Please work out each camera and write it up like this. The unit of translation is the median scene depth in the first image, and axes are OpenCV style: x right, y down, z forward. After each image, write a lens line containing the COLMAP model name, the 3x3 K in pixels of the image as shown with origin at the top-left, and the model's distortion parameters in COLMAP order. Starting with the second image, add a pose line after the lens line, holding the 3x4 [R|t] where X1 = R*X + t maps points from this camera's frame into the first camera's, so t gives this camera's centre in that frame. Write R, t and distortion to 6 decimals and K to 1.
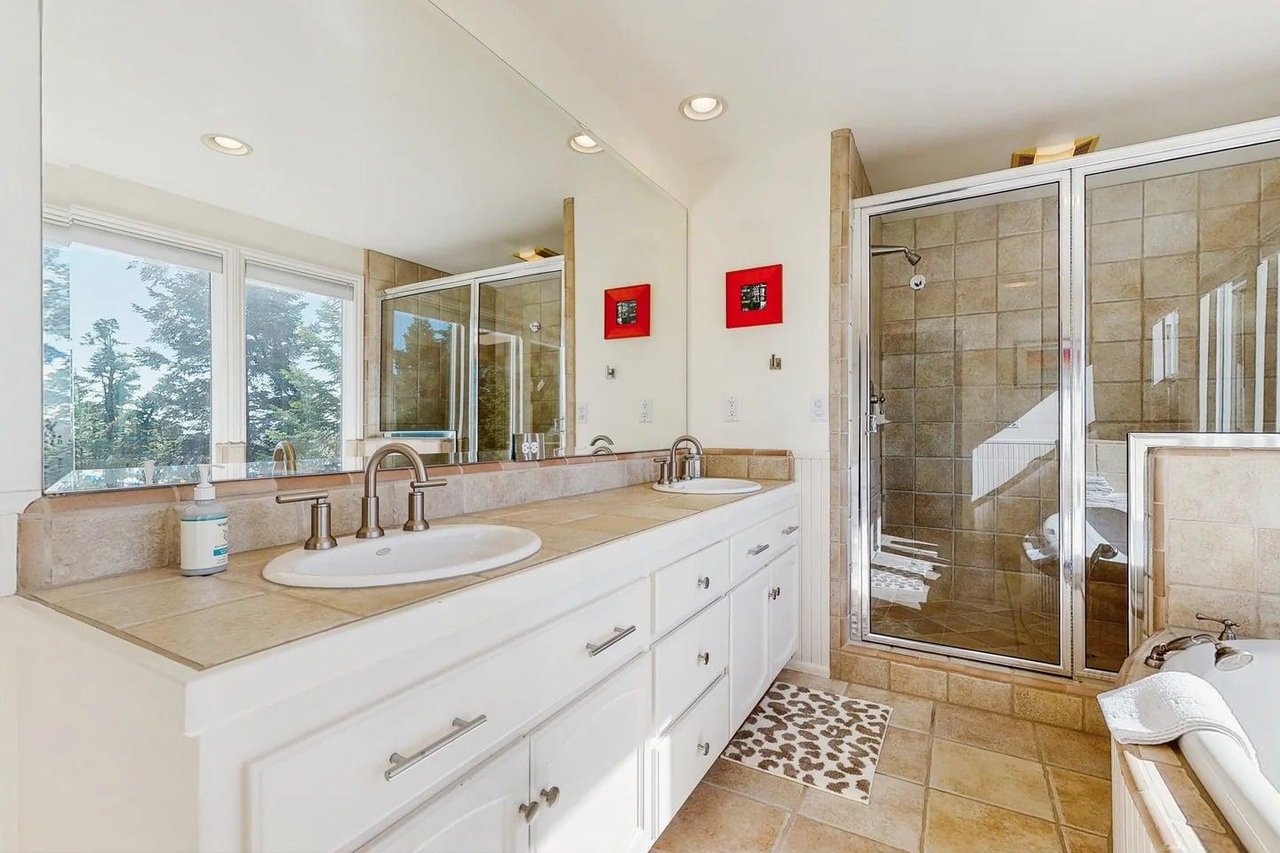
lens RADIAL K [[555.7, 0, 638.5], [0, 555.7, 429.3], [0, 0, 1]] dist [-0.002980, 0.002461]
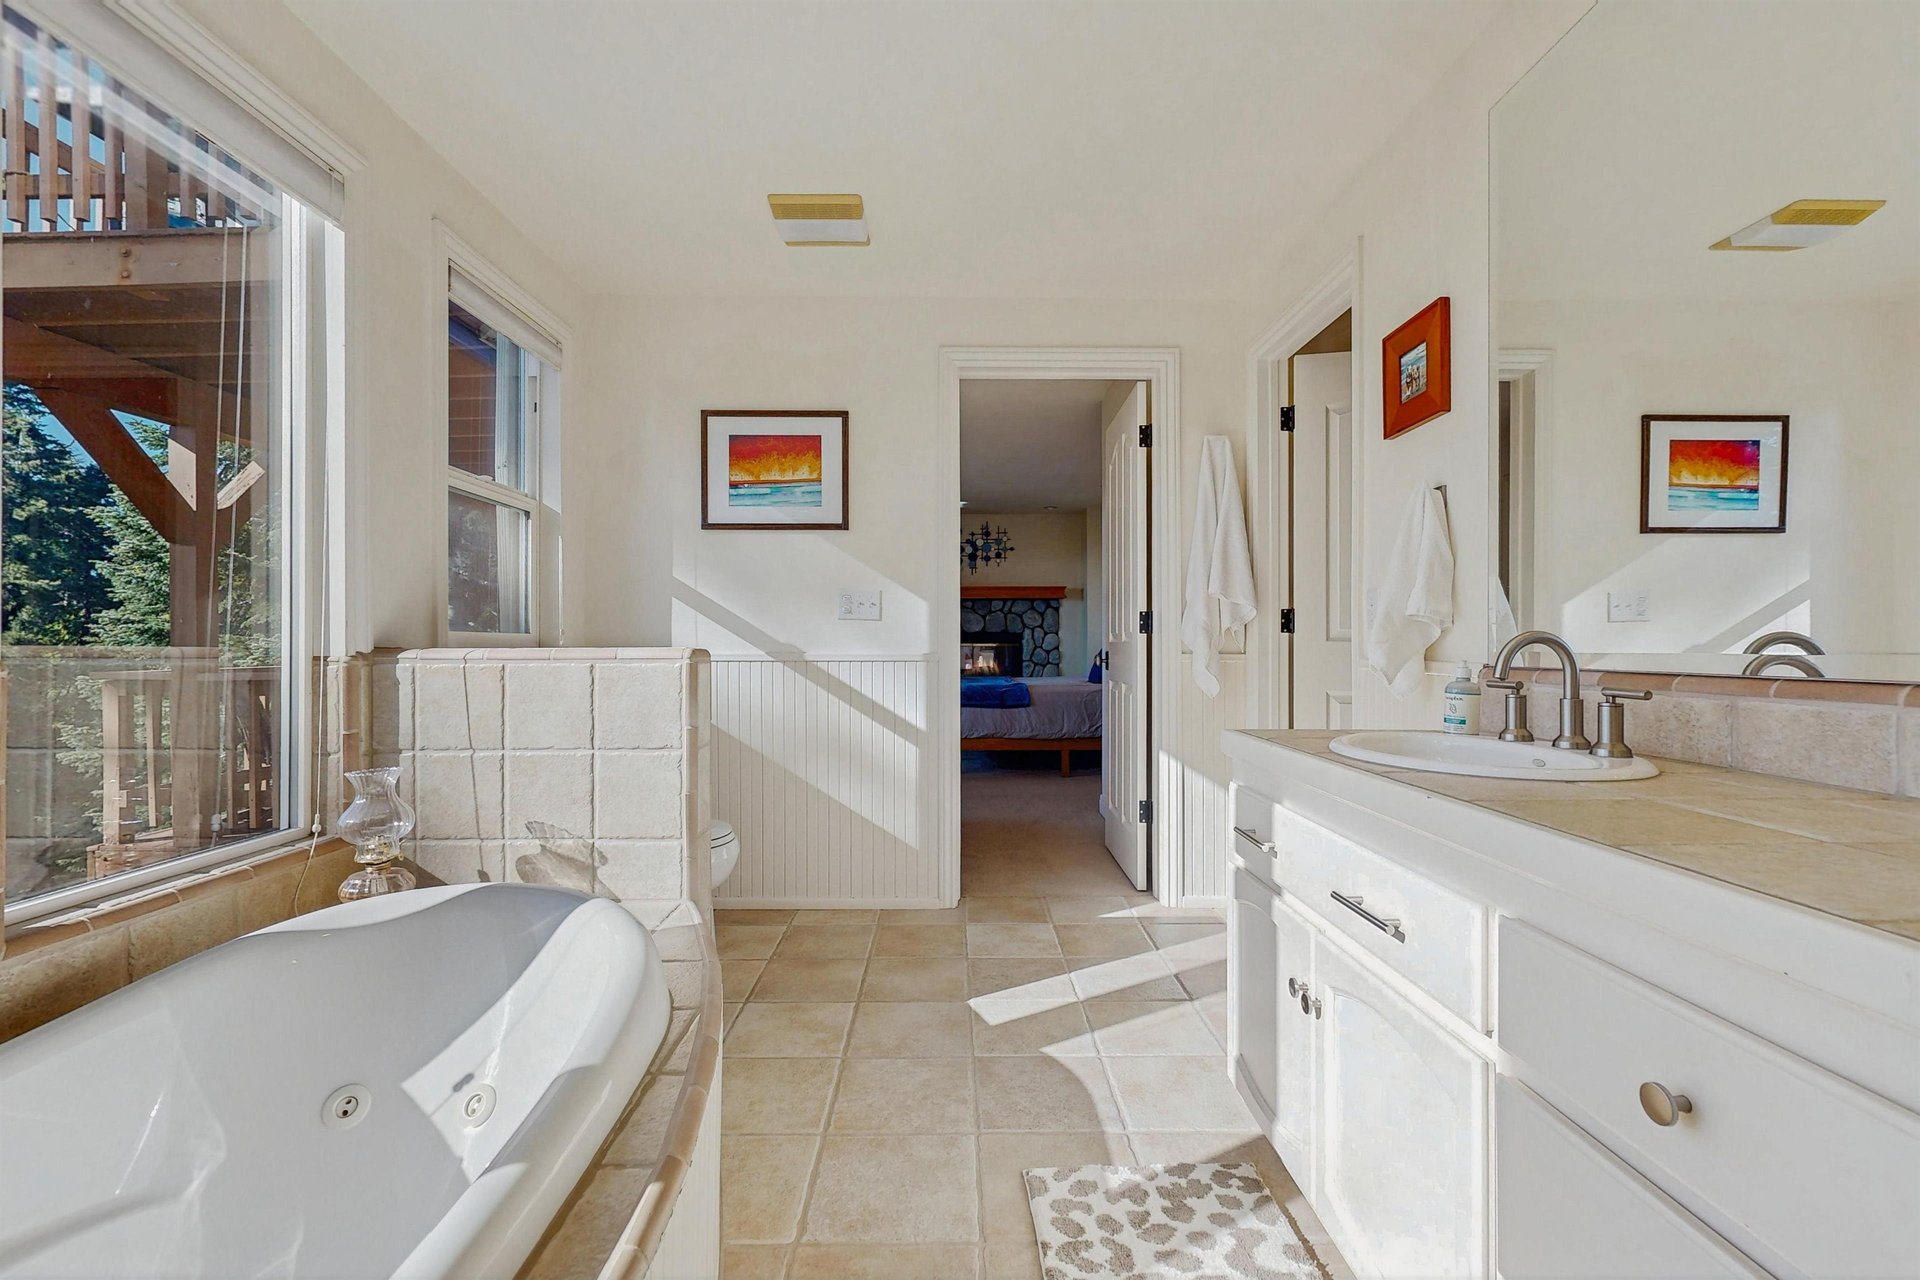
lens RADIAL K [[833.6, 0, 951.5], [0, 833.6, 641.5], [0, 0, 1]] dist [-0.002980, 0.002461]
pose [[-0.839400, 0.030322, -0.542667, 0.887129], [0.027918, 0.999530, 0.012665, 0.000461], [0.542796, -0.004519, -0.839852, 1.572396]]
